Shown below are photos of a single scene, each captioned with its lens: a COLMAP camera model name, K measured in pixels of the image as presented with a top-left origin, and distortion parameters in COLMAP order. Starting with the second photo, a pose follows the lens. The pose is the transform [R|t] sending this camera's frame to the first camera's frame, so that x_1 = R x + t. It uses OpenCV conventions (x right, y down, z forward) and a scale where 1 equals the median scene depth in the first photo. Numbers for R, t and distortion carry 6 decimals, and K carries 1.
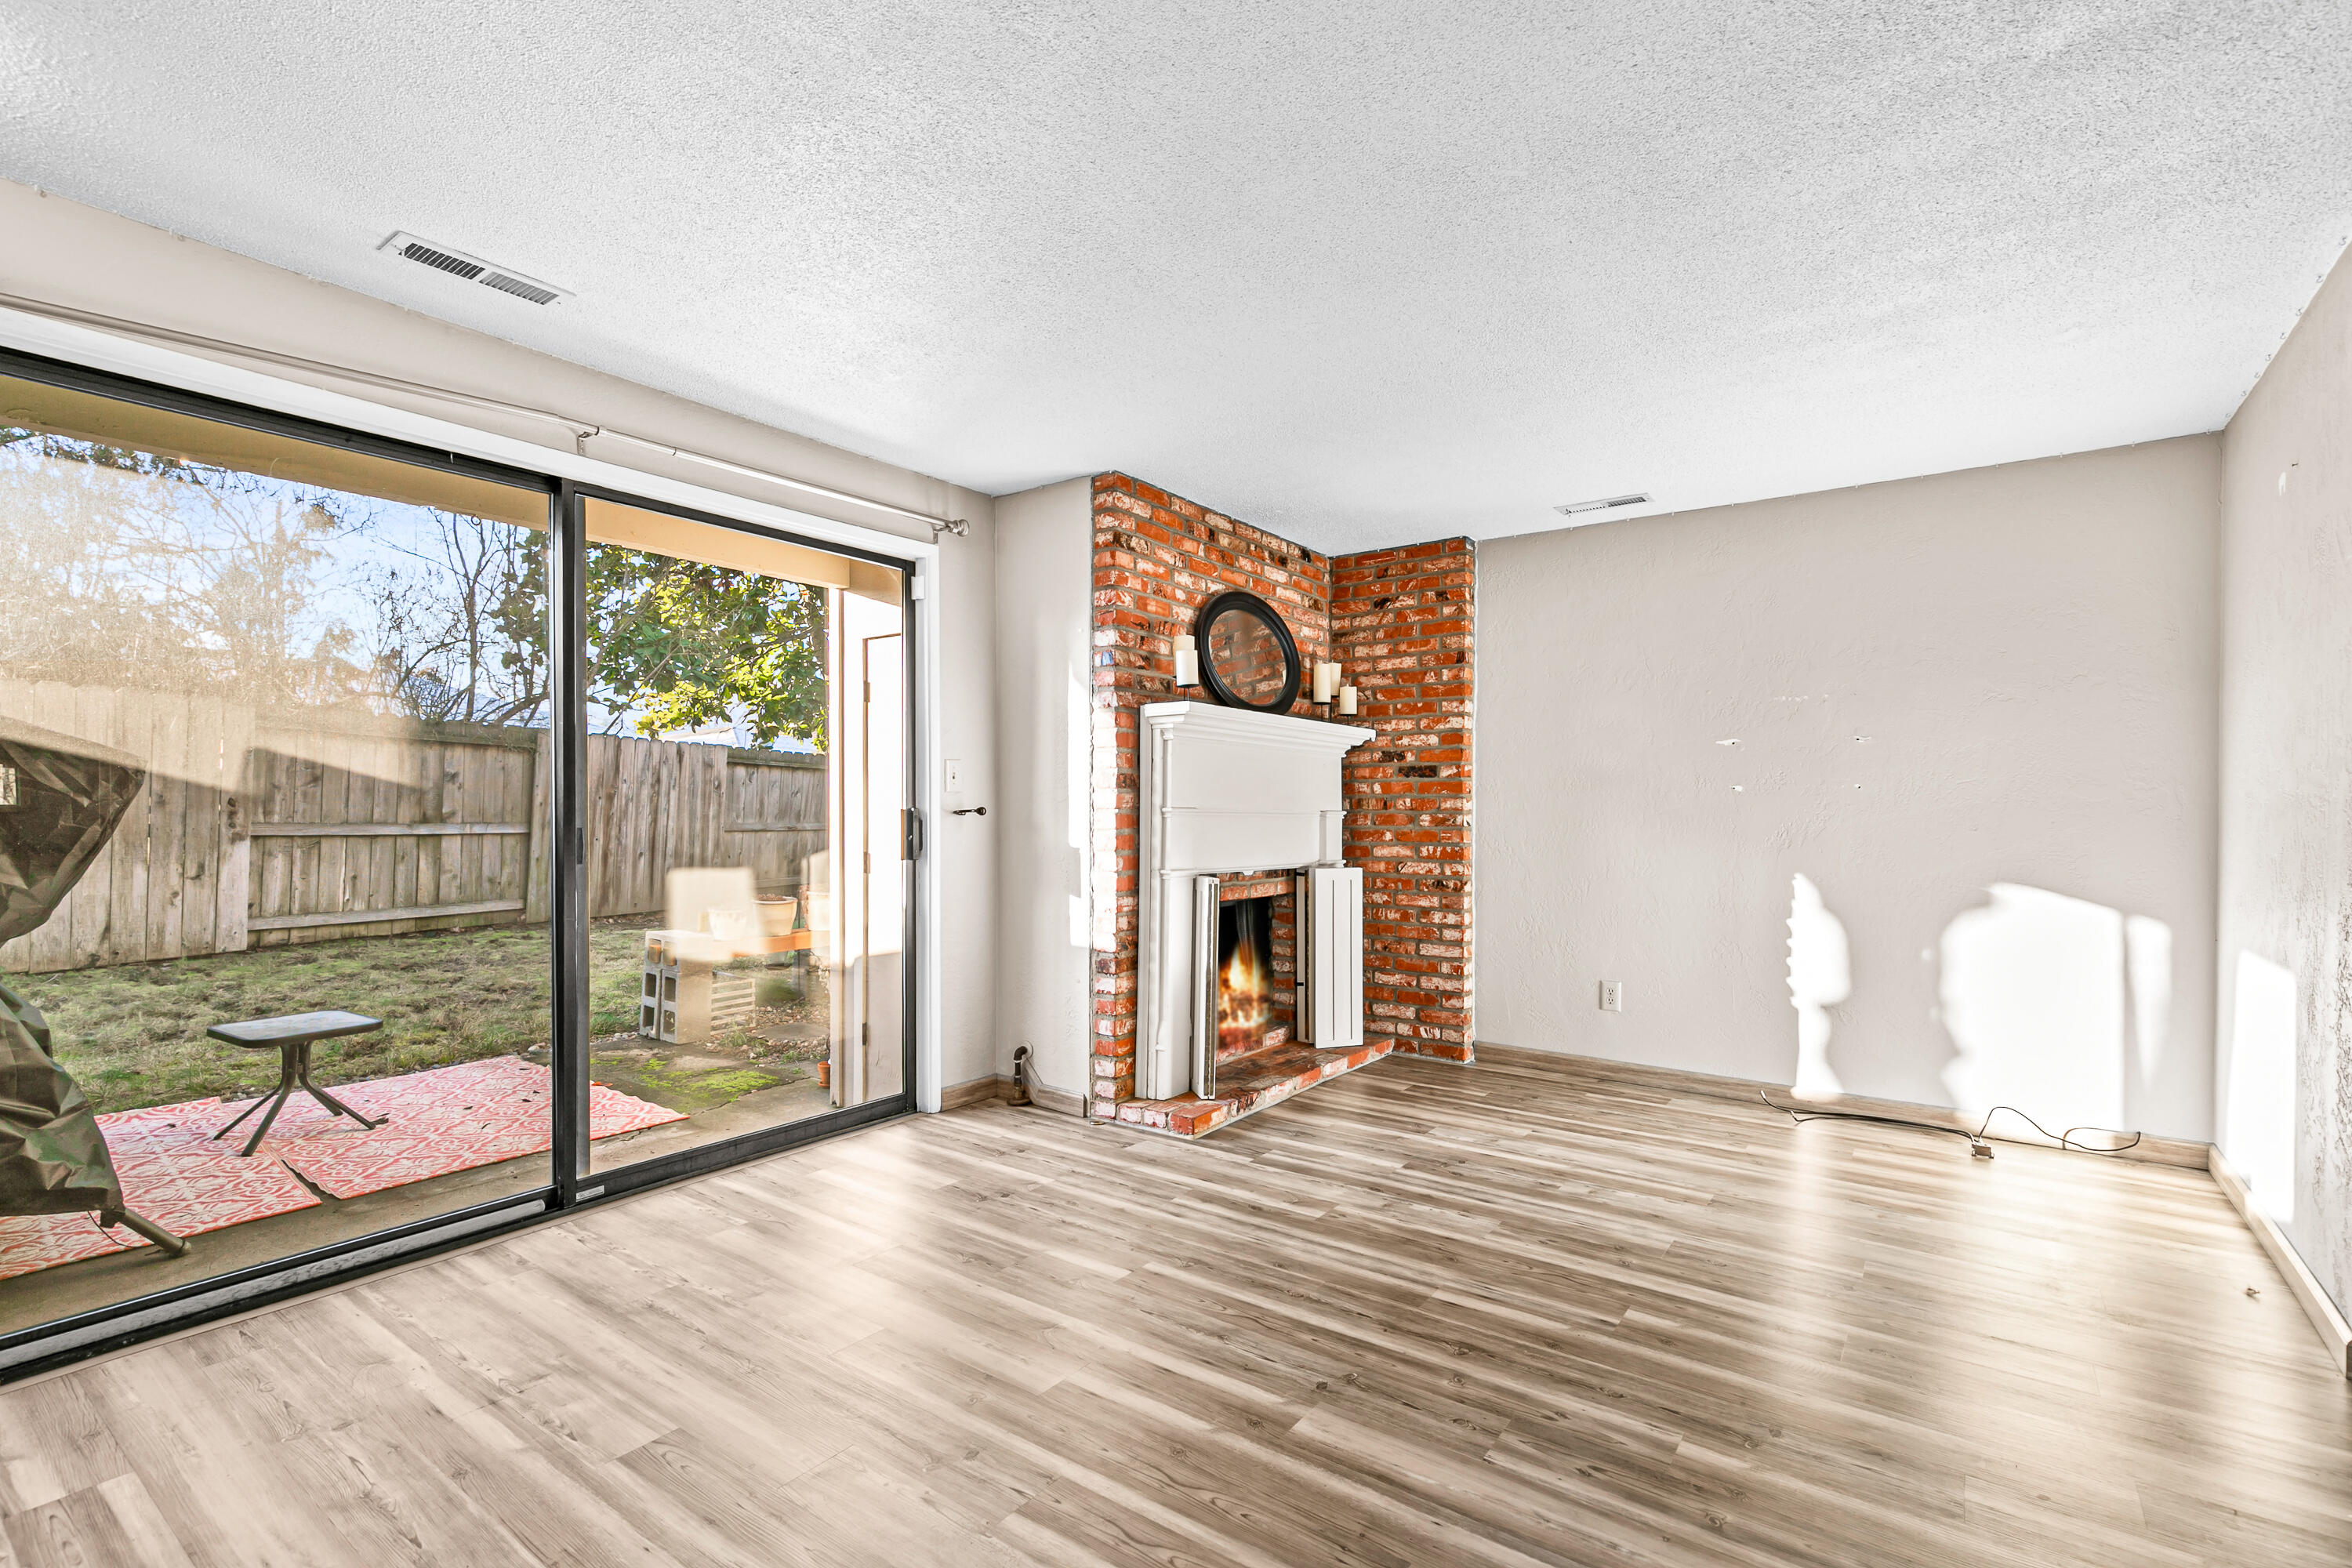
lens RADIAL K [[1074.4, 0, 1183.4], [0, 1074.4, 787.2], [0, 0, 1]] dist [0.010075, 0.000081]
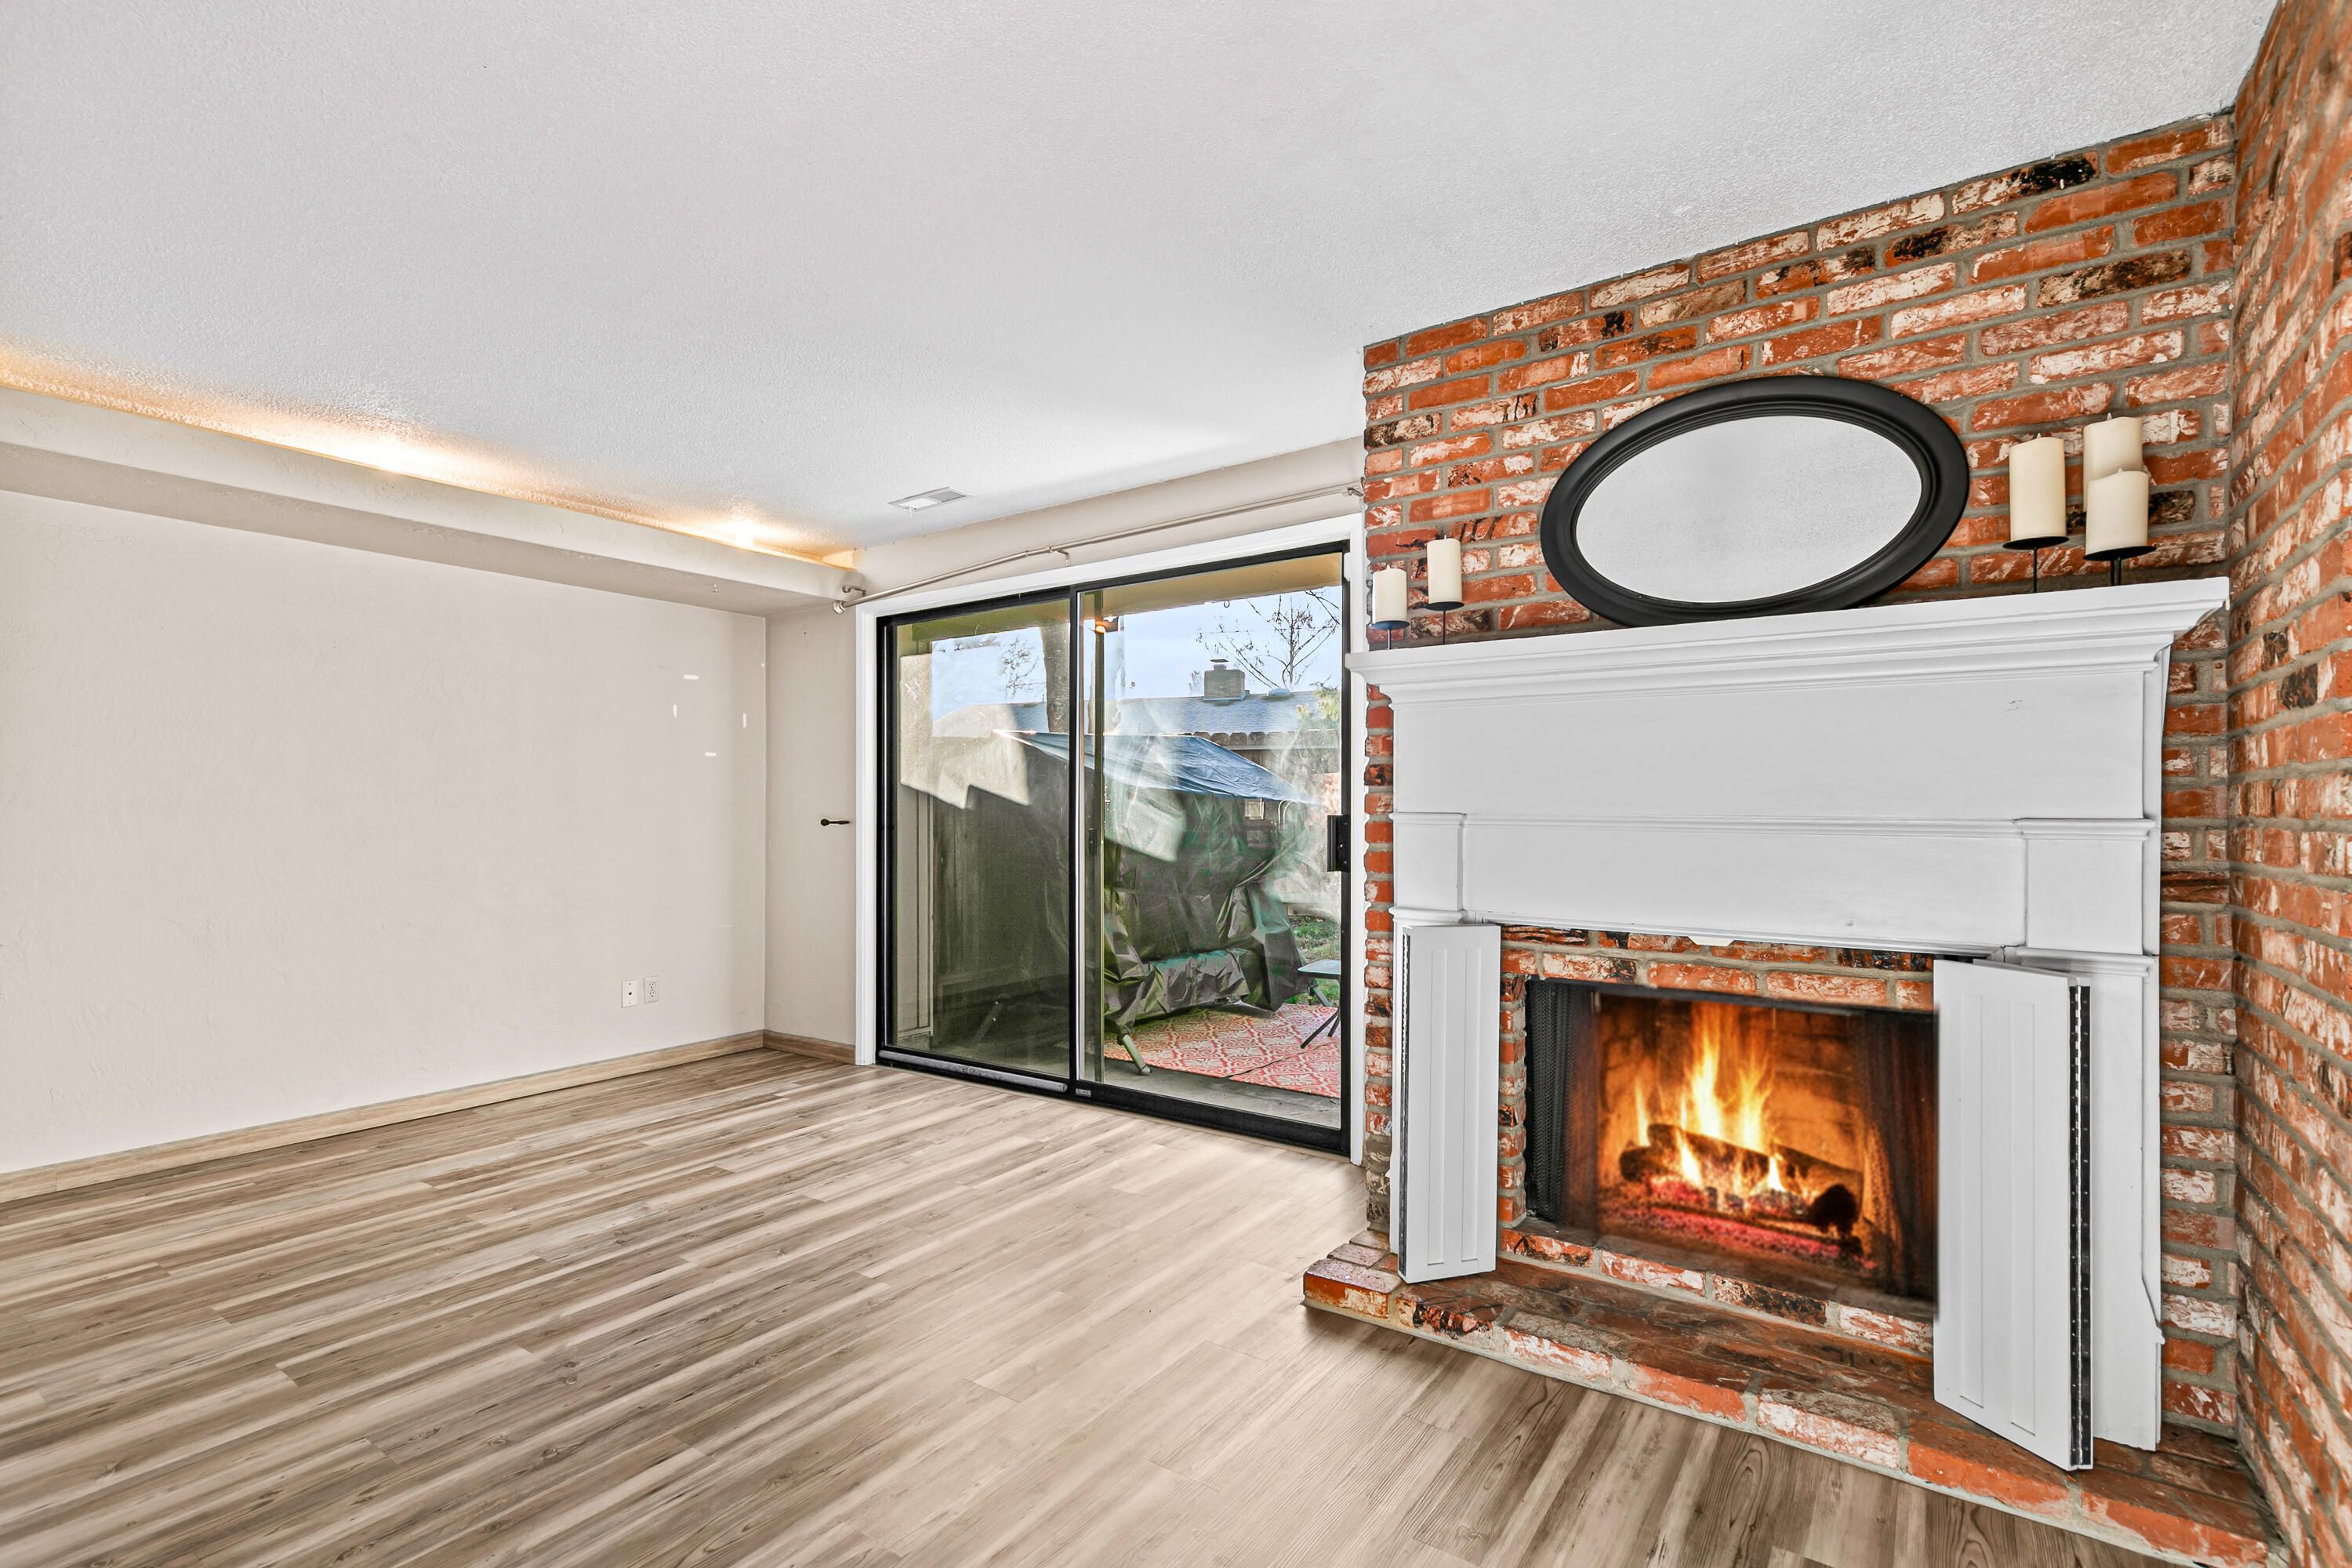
lens RADIAL K [[1082.2, 0, 1184.6], [0, 1082.2, 783.8], [0, 0, 1]] dist [0.007675, -0.000224]
pose [[0.010089, -0.028236, -0.999550, 0.624410], [0.021121, 0.999384, -0.028018, 0.016502], [0.999726, -0.020829, 0.010679, 0.825333]]
